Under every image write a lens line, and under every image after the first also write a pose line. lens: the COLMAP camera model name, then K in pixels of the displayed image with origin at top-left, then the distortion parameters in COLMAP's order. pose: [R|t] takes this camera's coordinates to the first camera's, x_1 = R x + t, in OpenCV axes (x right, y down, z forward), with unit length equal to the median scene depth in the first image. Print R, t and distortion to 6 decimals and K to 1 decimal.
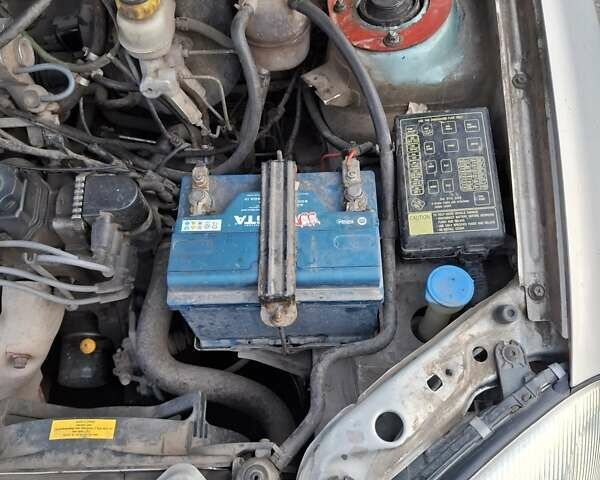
lens RADIAL K [[589.9, 0, 301.2], [0, 589.9, 253.2], [0, 0, 1]] dist [0.150689, -0.243141]
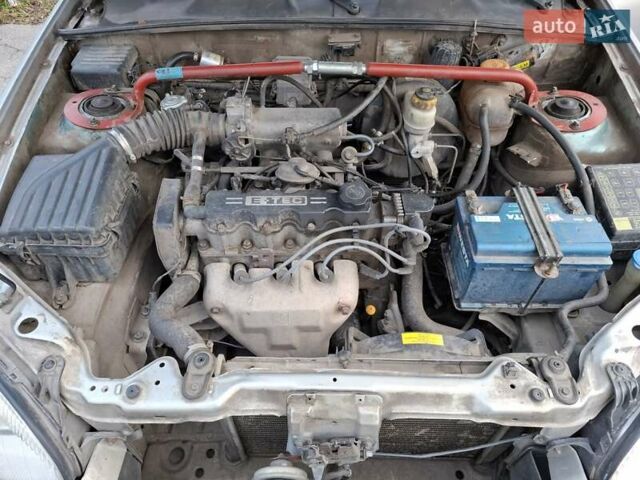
lens RADIAL K [[452.7, 0, 321.9], [0, 452.7, 245.4], [0, 0, 1]] dist [0.054318, -0.068212]
pose [[0.999104, 0.042274, 0.001852, -0.617239], [-0.040978, 0.977547, -0.206692, 0.299505], [-0.010548, 0.206431, 0.978404, -0.199240]]
